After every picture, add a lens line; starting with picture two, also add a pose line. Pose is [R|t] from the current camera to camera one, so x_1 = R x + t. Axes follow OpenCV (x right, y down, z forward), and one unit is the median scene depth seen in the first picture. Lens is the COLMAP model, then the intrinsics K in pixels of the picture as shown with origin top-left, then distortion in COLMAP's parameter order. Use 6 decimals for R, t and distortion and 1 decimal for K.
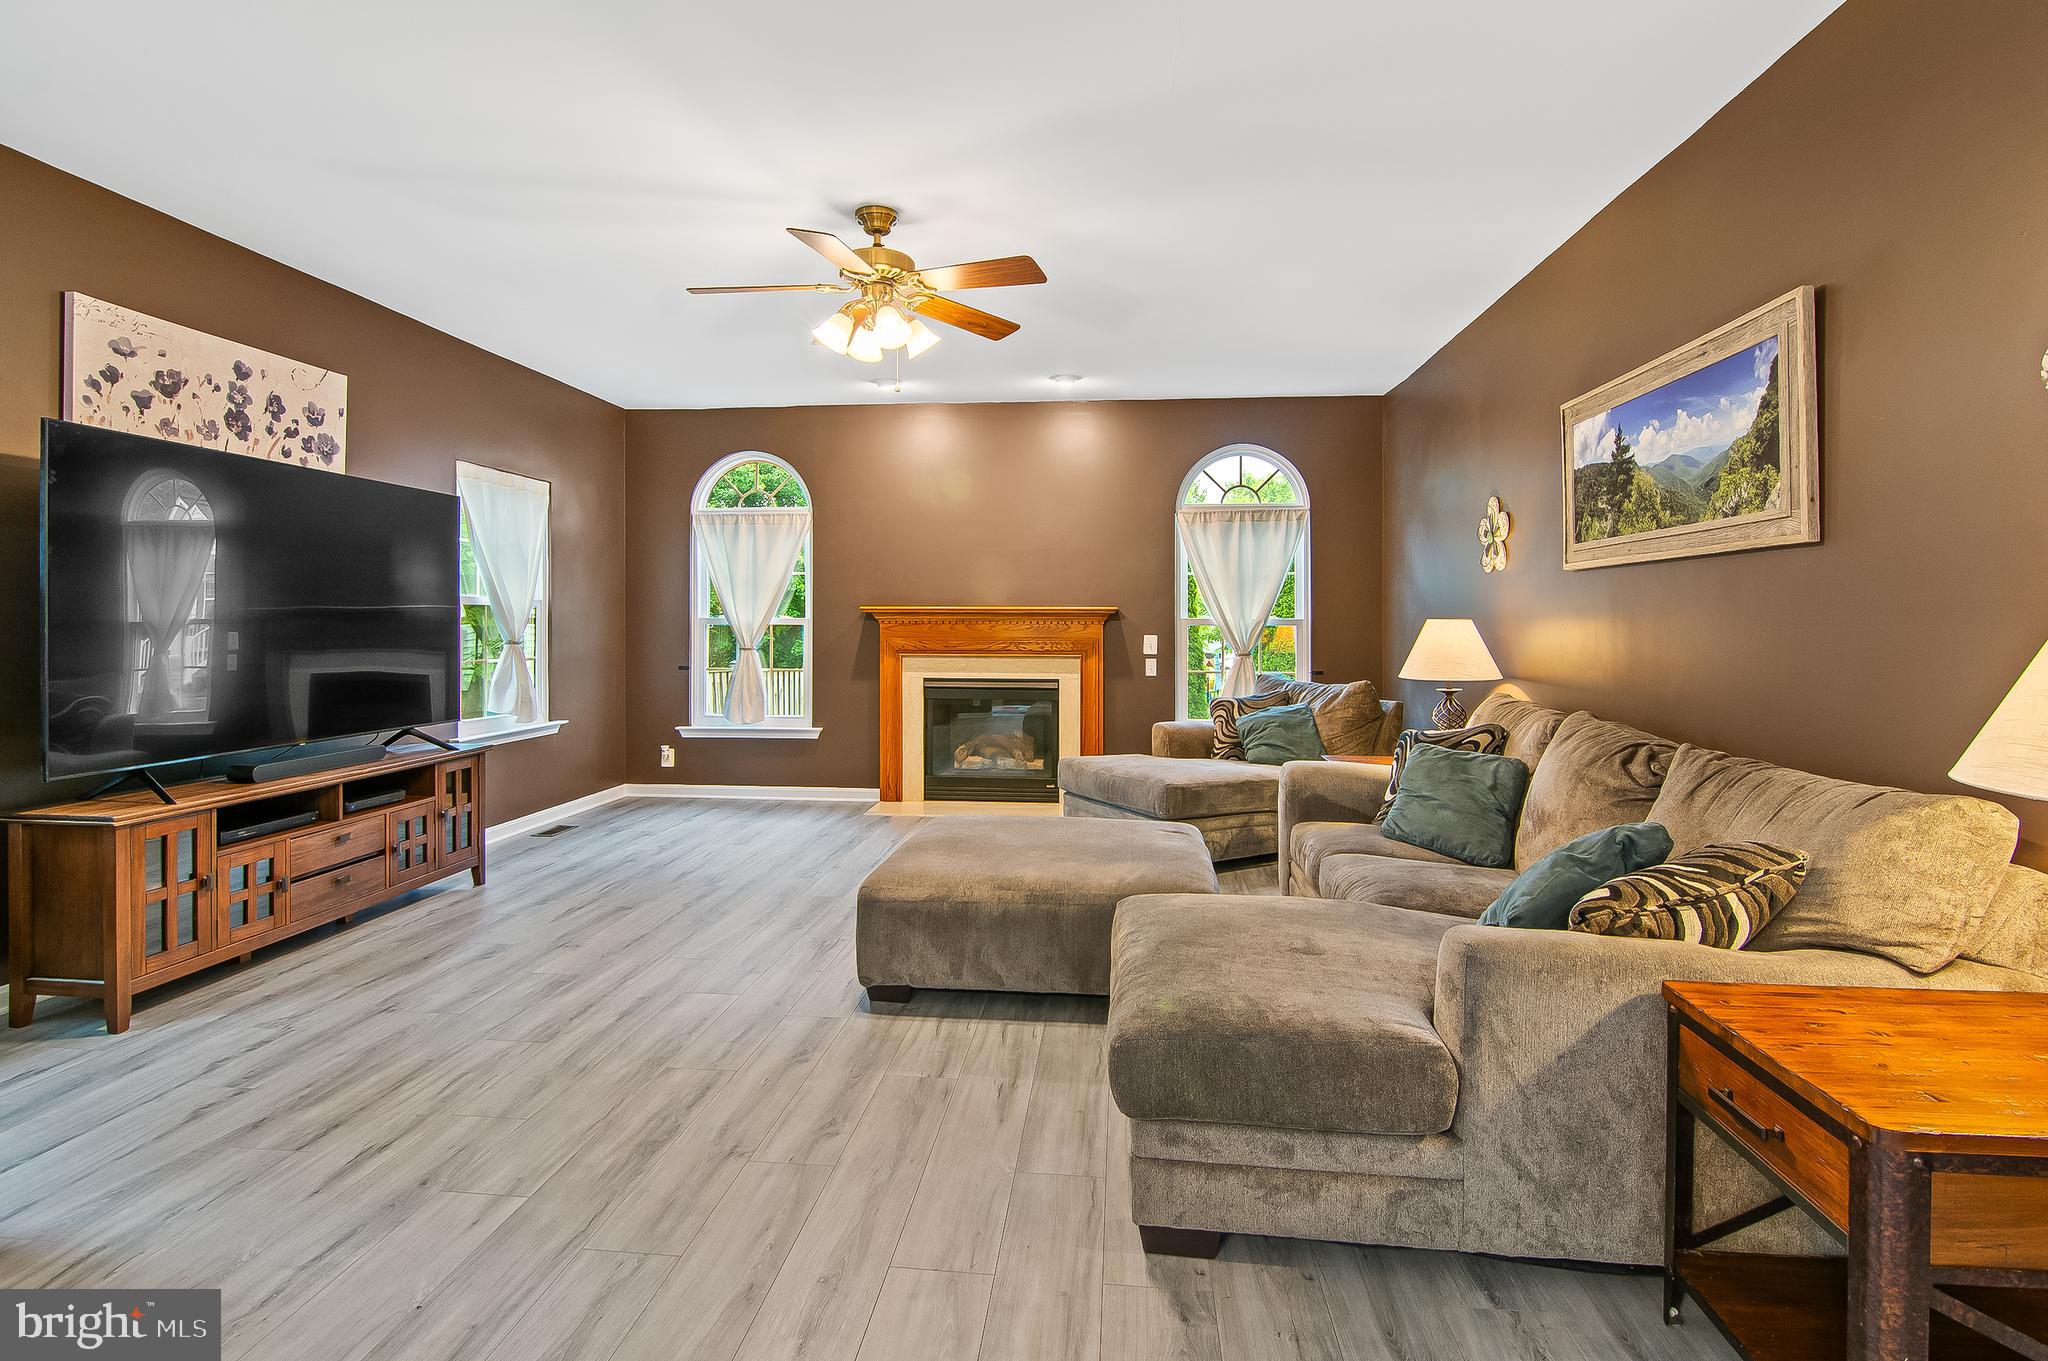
lens RADIAL K [[1019.4, 0, 1023.5], [0, 1019.4, 627.3], [0, 0, 1]] dist [-0.002979, -0.004780]
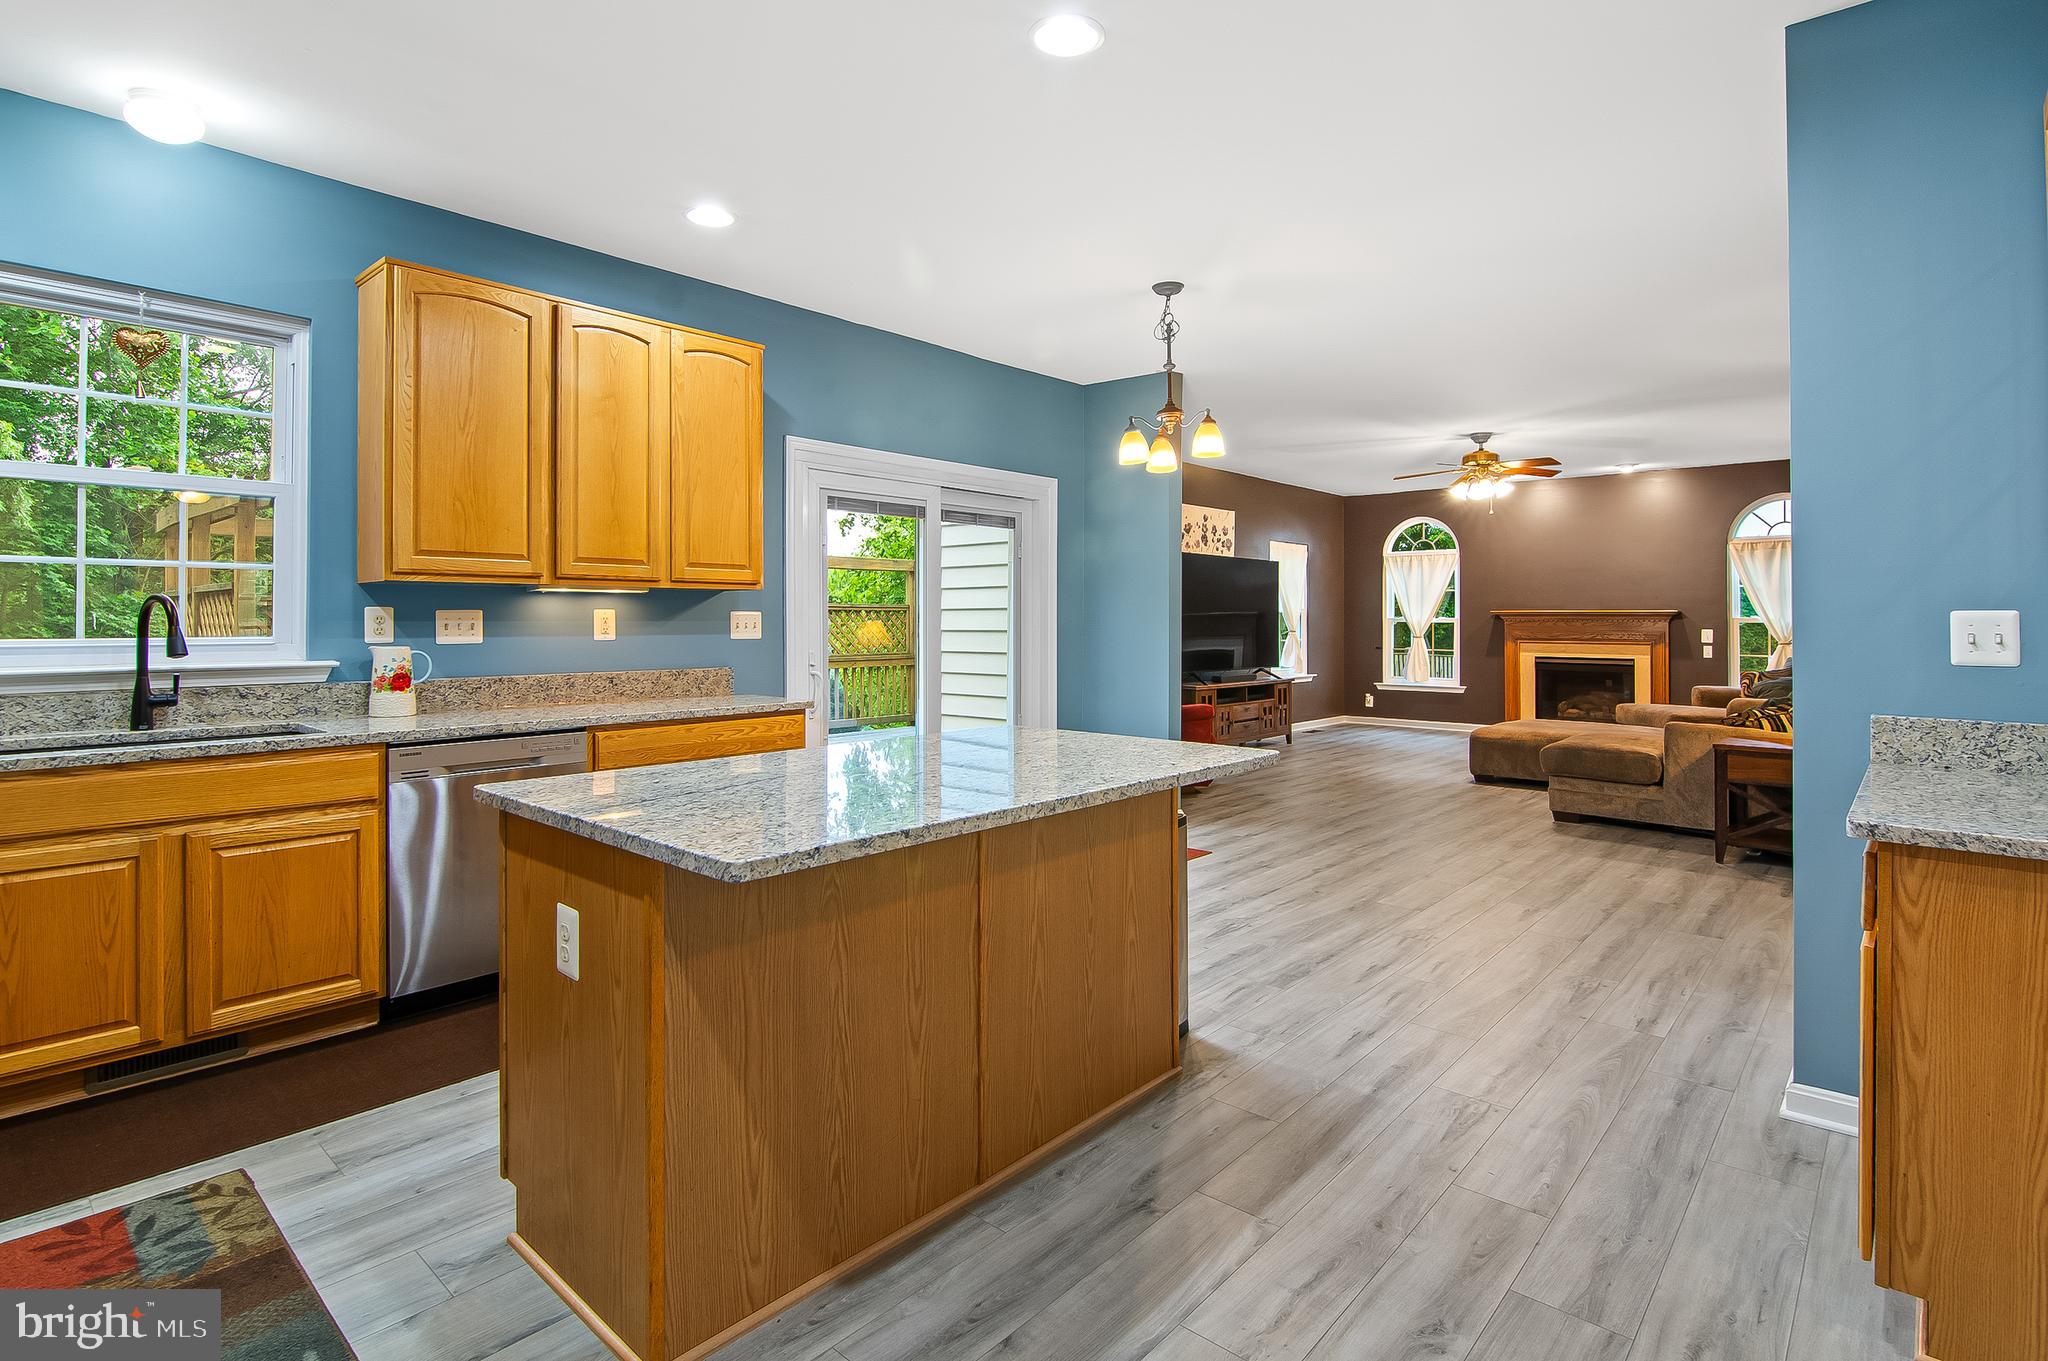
lens RADIAL K [[1019.4, 0, 1026.6], [0, 1019.4, 607.3], [0, 0, 1]] dist [-0.002979, -0.004780]
pose [[0.809865, -0.008988, -0.586548, 0.333975], [-0.002871, 0.999810, -0.019285, 0.012297], [0.586610, 0.017303, 0.809685, -1.287486]]
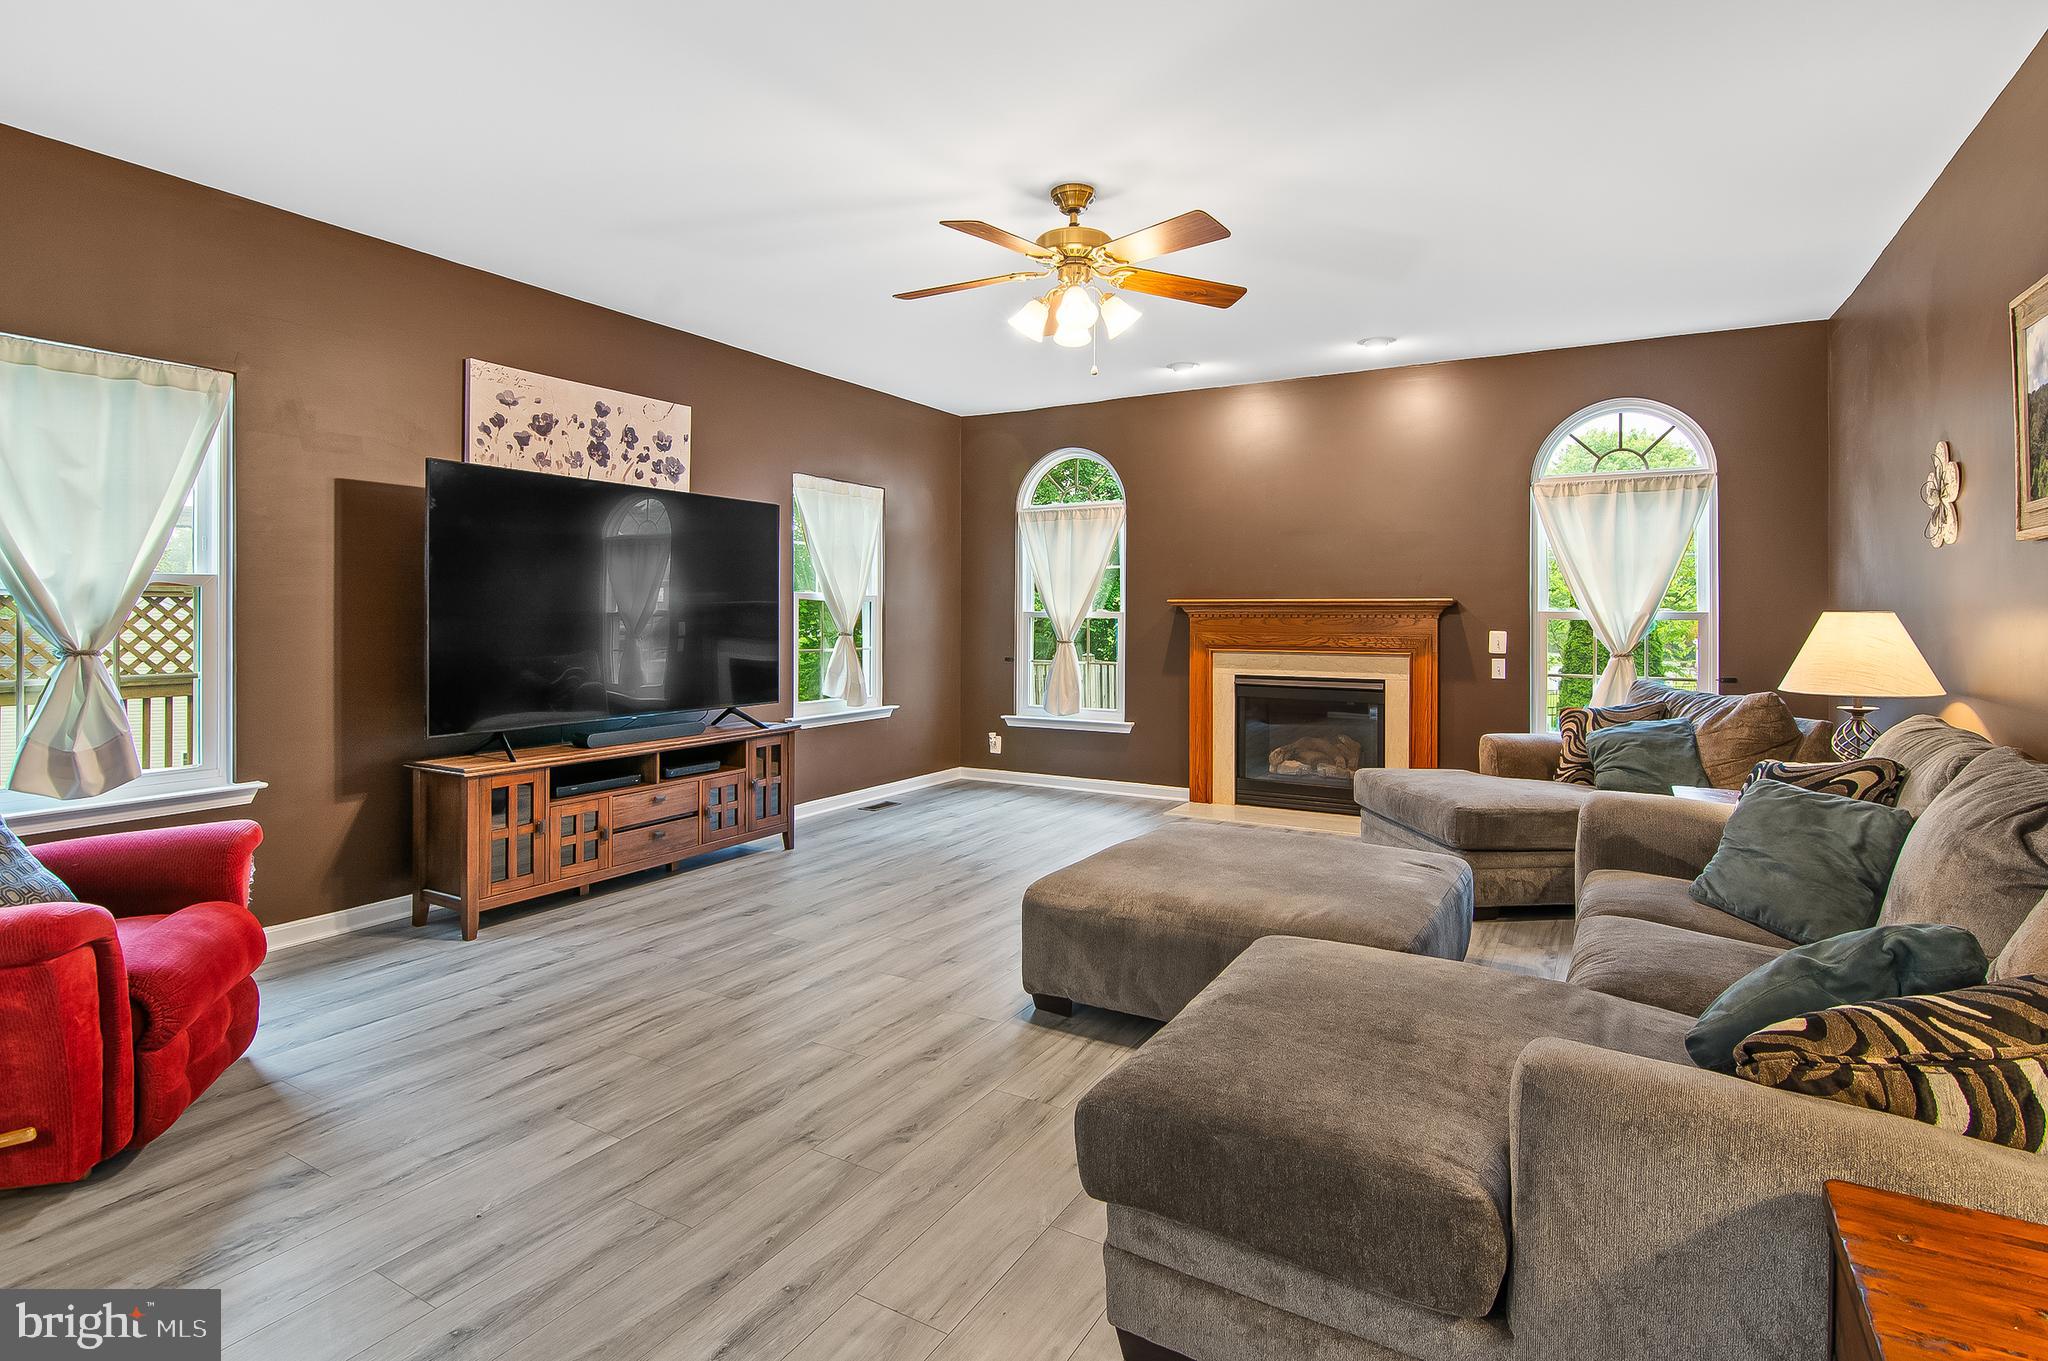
lens RADIAL K [[1019.4, 0, 1019.6], [0, 1019.4, 618.4], [0, 0, 1]] dist [-0.002979, -0.004780]
pose [[0.909912, 0.001378, -0.414799, 0.201444], [-0.002246, 0.999996, -0.001604, -0.000948], [0.414795, 0.002391, 0.909912, 0.098605]]
